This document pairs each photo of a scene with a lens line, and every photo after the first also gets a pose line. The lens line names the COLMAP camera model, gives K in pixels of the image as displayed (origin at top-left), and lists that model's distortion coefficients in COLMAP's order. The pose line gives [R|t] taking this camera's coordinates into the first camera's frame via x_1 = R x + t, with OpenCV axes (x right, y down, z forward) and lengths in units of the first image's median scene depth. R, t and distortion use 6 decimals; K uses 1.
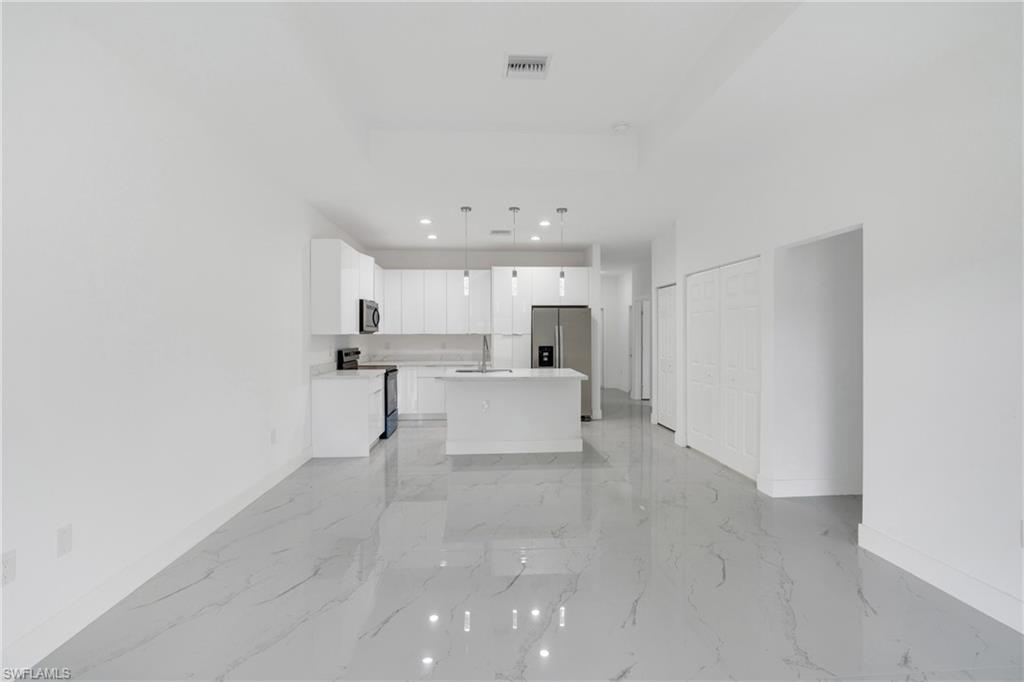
lens RADIAL K [[462.7, 0, 502.5], [0, 462.7, 335.2], [0, 0, 1]] dist [-0.010409, 0.003145]
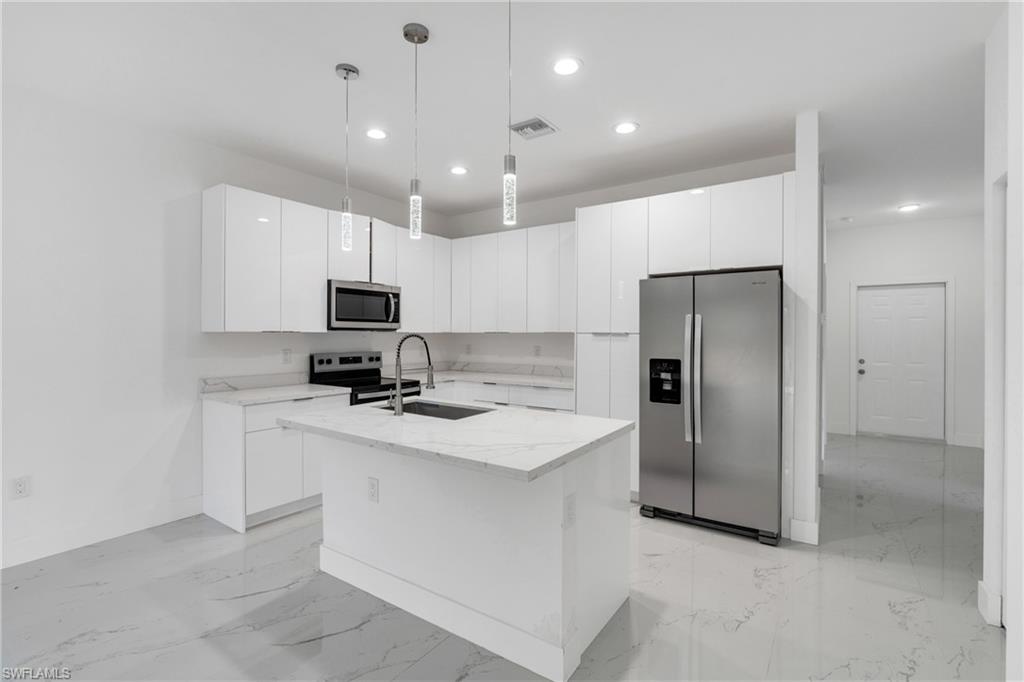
lens RADIAL K [[462.7, 0, 506.2], [0, 462.7, 335.9], [0, 0, 1]] dist [-0.010409, 0.003145]
pose [[0.787405, 0.007157, -0.616395, 0.249021], [-0.005588, 0.999974, 0.004473, -0.000783], [0.616411, -0.000078, 0.787425, 0.523166]]
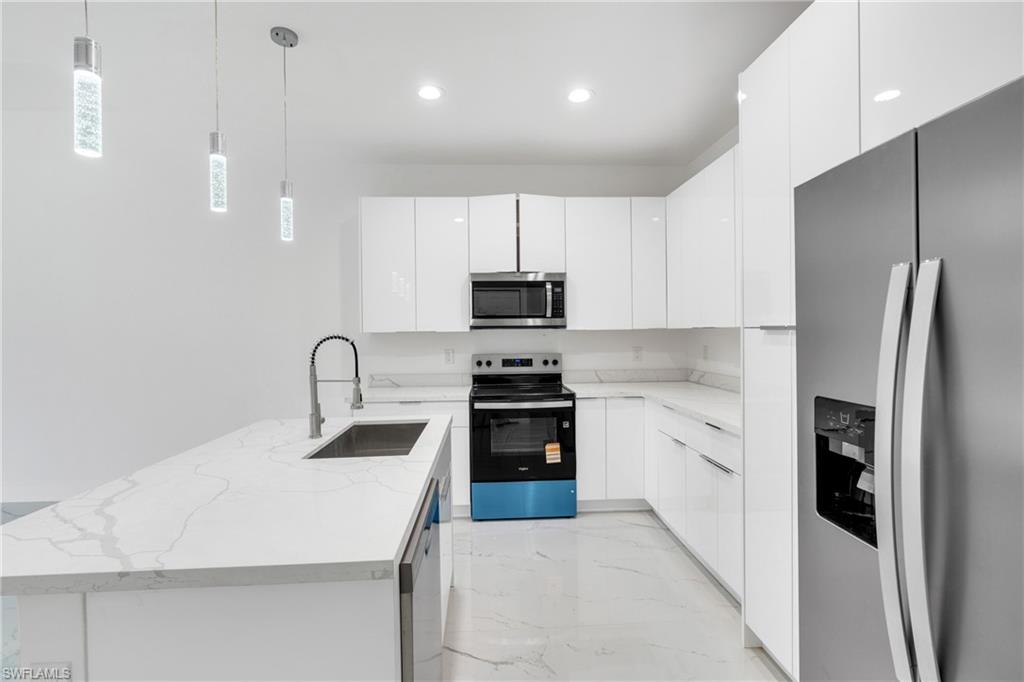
lens RADIAL K [[462.7, 0, 509.1], [0, 462.7, 336.3], [0, 0, 1]] dist [-0.010409, 0.003145]
pose [[0.002765, 0.011246, -0.999933, 0.246486], [0.010492, 0.999881, 0.011274, -0.001485], [0.999941, -0.010523, 0.002647, 0.864479]]
